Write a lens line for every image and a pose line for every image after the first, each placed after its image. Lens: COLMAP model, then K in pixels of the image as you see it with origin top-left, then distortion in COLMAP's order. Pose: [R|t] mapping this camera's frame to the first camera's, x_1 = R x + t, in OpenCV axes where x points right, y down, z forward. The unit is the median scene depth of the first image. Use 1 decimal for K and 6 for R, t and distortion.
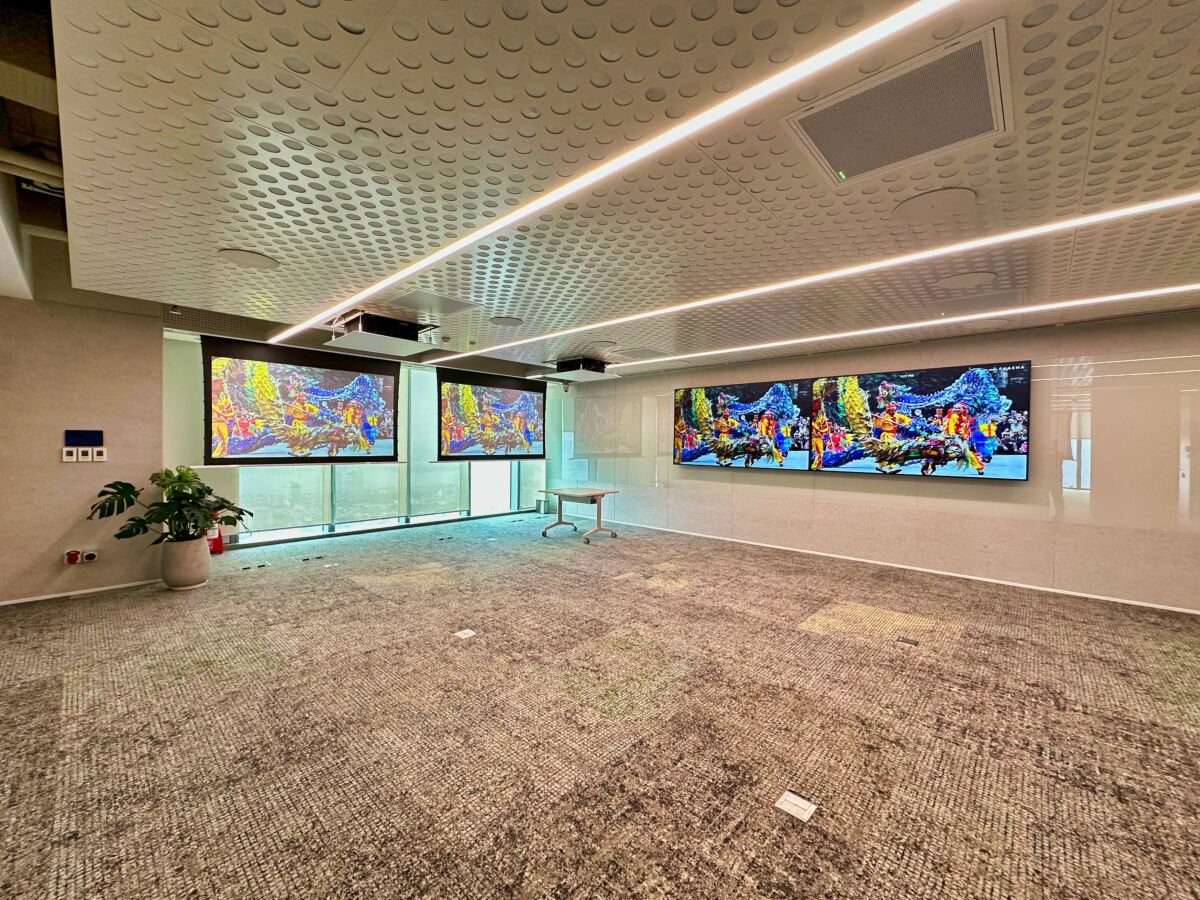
lens RADIAL K [[480.0, 0, 594.5], [0, 480.0, 459.9], [0, 0, 1]] dist [0.001836, -0.000405]
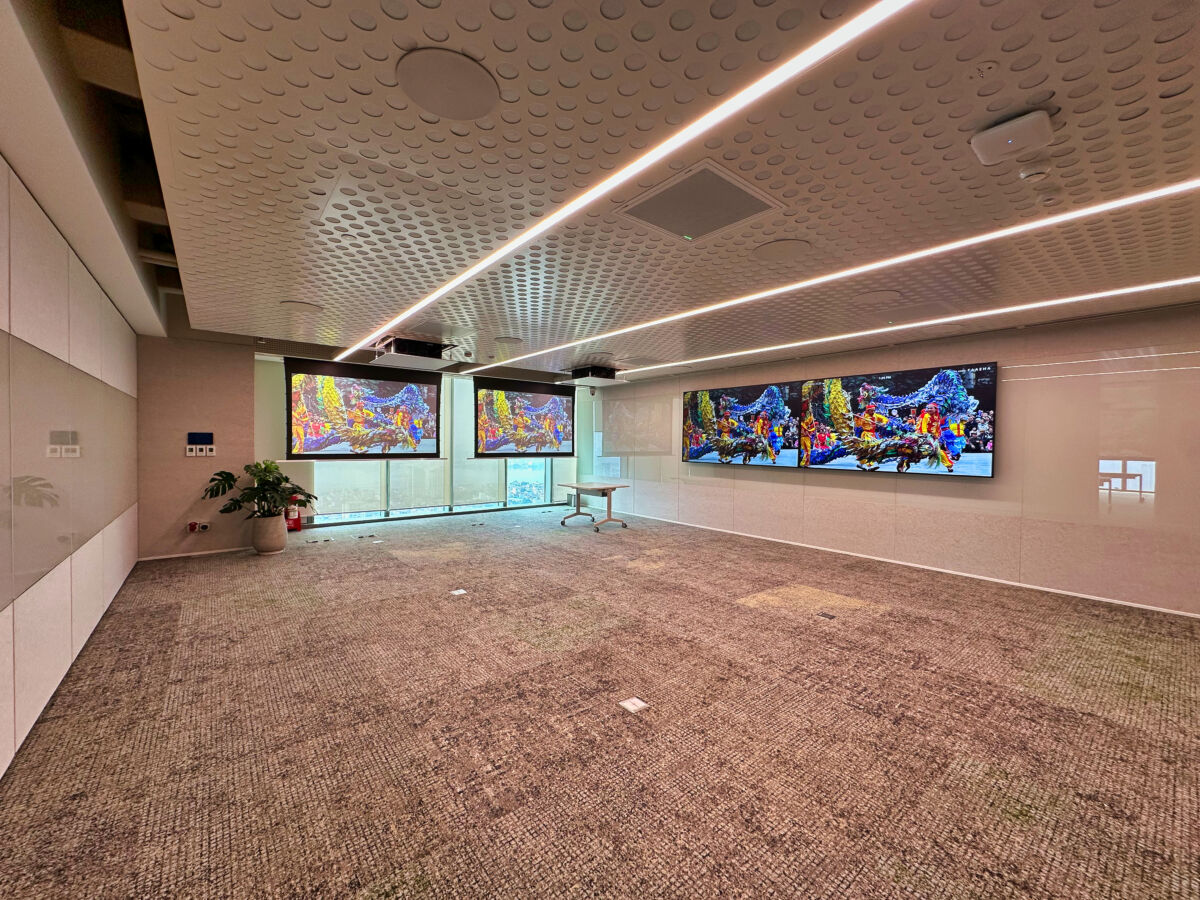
lens RADIAL K [[480.0, 0, 594.9], [0, 480.0, 463.1], [0, 0, 1]] dist [0.001836, -0.000405]
pose [[0.989273, 0.005620, -0.145970, 0.195815], [-0.004333, 0.999949, 0.009132, 0.005453], [0.146013, -0.008402, 0.989247, -0.144909]]
